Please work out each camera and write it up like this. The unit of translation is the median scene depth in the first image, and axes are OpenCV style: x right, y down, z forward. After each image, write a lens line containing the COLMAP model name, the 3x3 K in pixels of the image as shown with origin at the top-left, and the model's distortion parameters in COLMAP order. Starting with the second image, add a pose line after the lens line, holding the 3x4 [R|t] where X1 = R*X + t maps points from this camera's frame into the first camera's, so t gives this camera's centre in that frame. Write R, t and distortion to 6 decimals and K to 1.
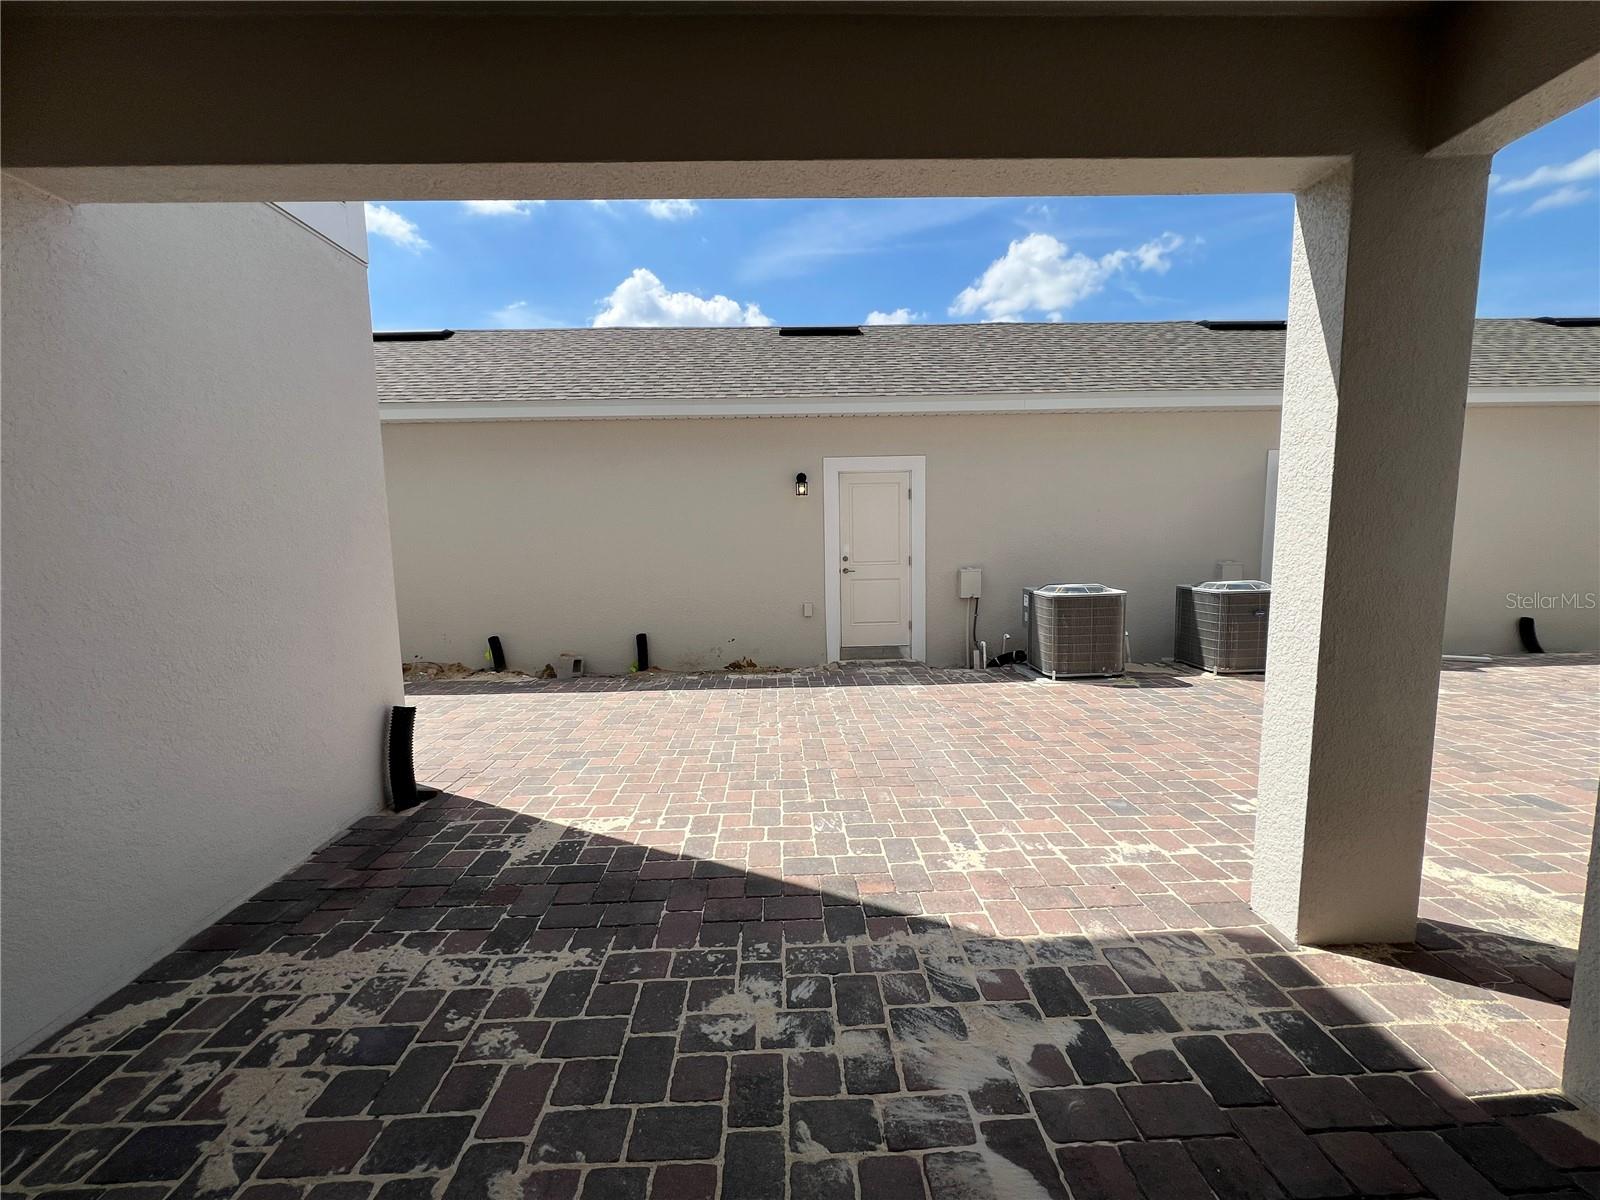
lens RADIAL K [[645.3, 0, 796.1], [0, 645.3, 600.4], [0, 0, 1]] dist [0.000721, 0.001451]
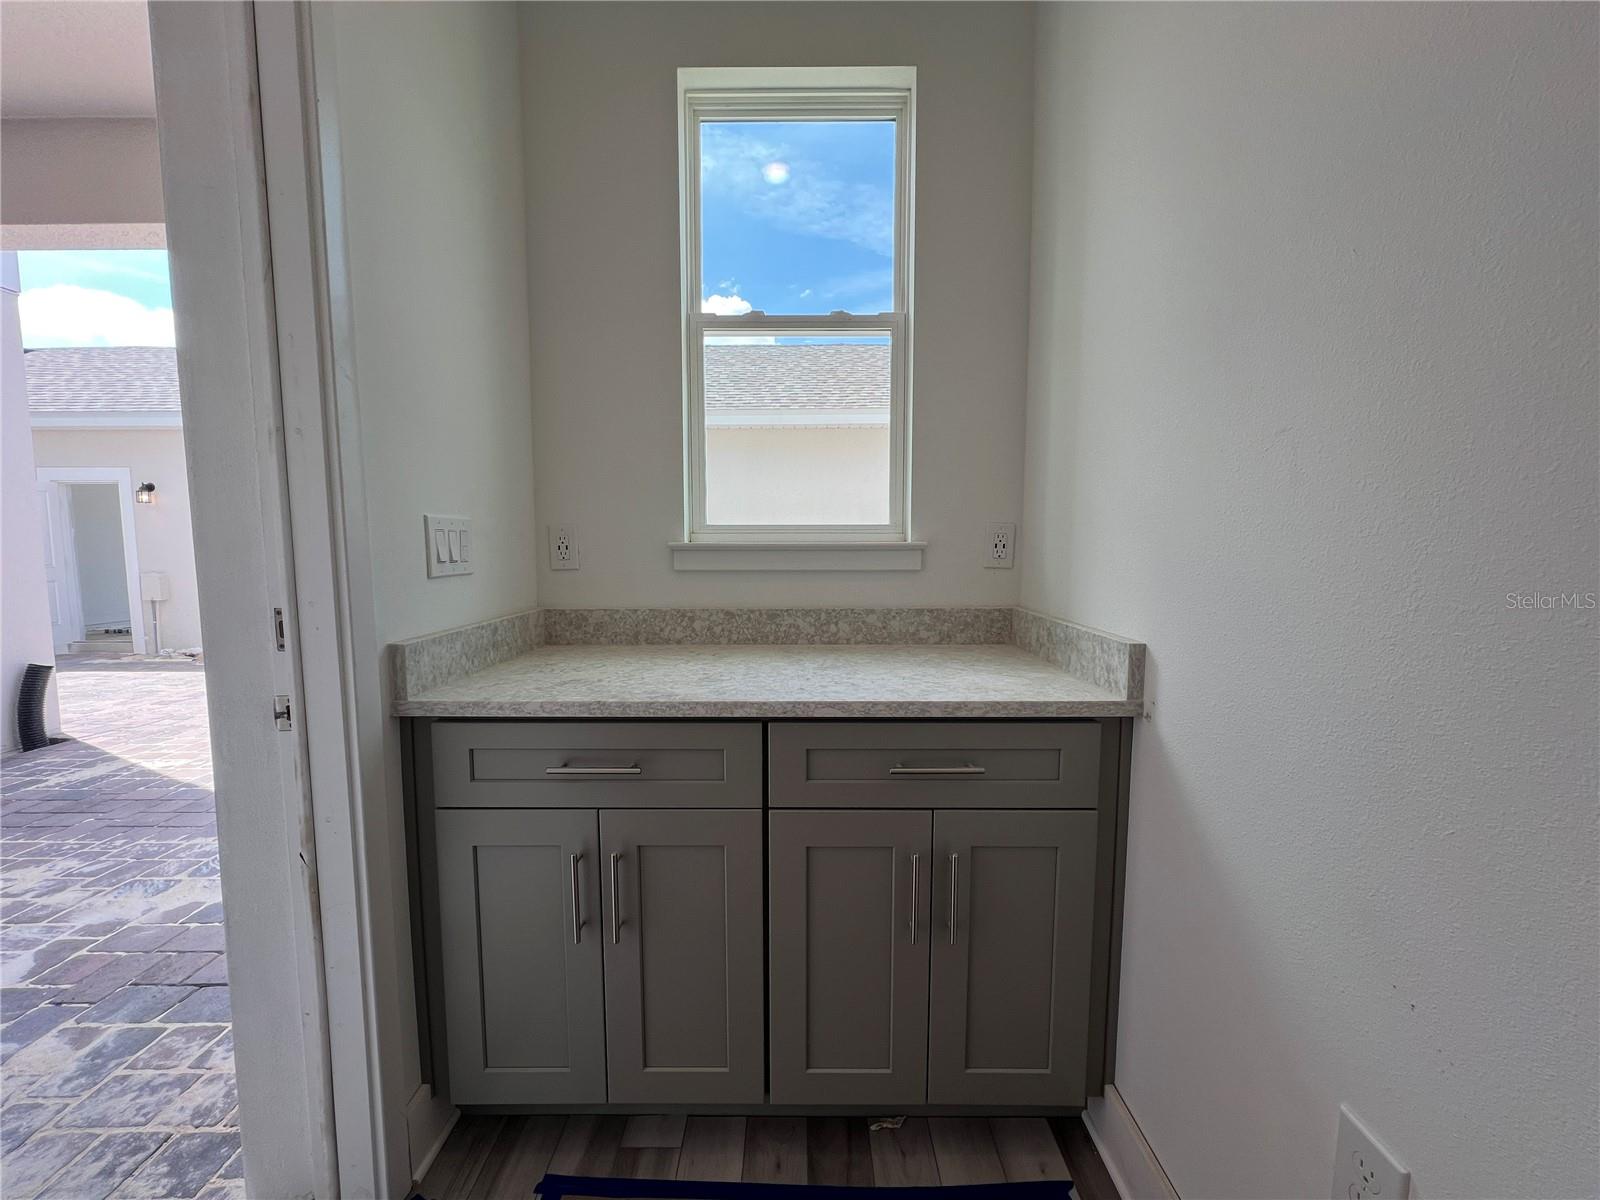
lens RADIAL K [[645.3, 0, 808.9], [0, 645.3, 600.3], [0, 0, 1]] dist [0.000721, 0.001451]
pose [[0.999009, 0.020712, -0.039395, 1.004445], [-0.021369, 0.999638, -0.016330, 0.038110], [0.039042, 0.017156, 0.999090, -0.173346]]
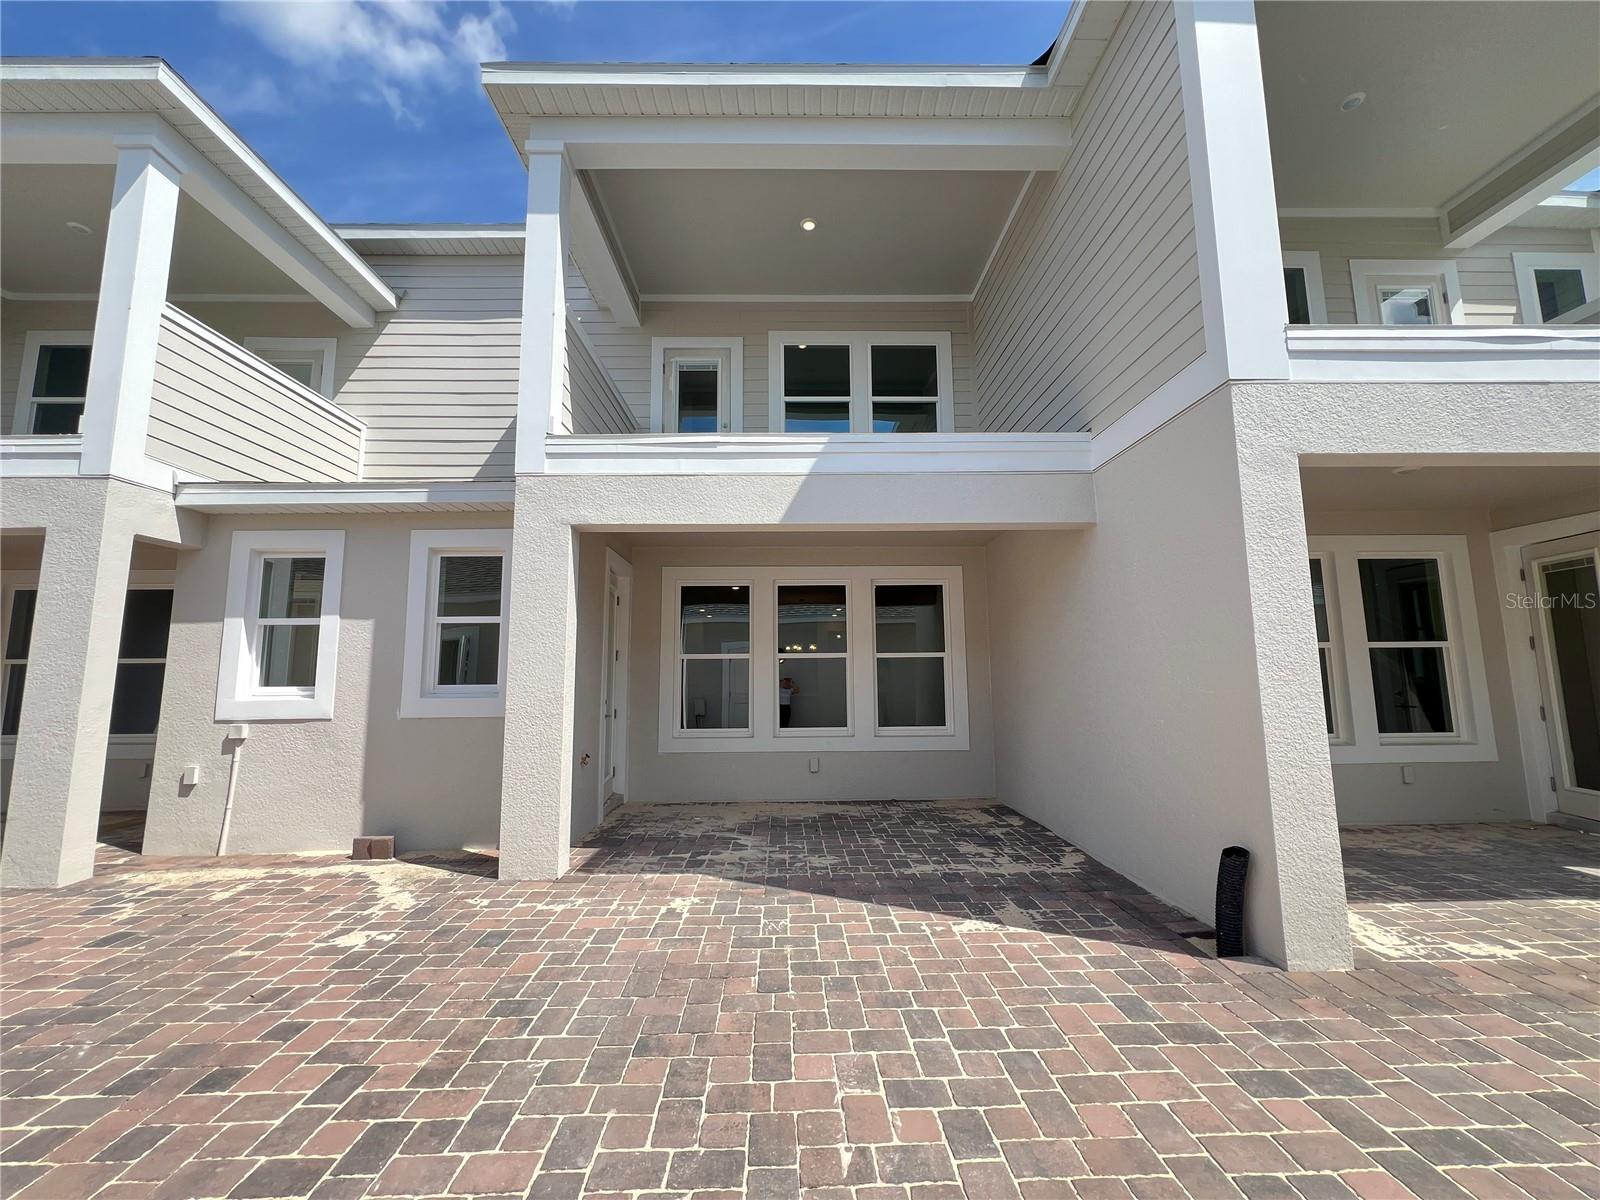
lens RADIAL K [[645.3, 0, 796.9], [0, 645.3, 595.4], [0, 0, 1]] dist [0.000721, 0.001451]
pose [[-0.999571, 0.028727, 0.005793, -0.013402], [0.028658, 0.999520, -0.011740, -0.233014], [-0.006128, -0.011569, -0.999914, 2.247042]]
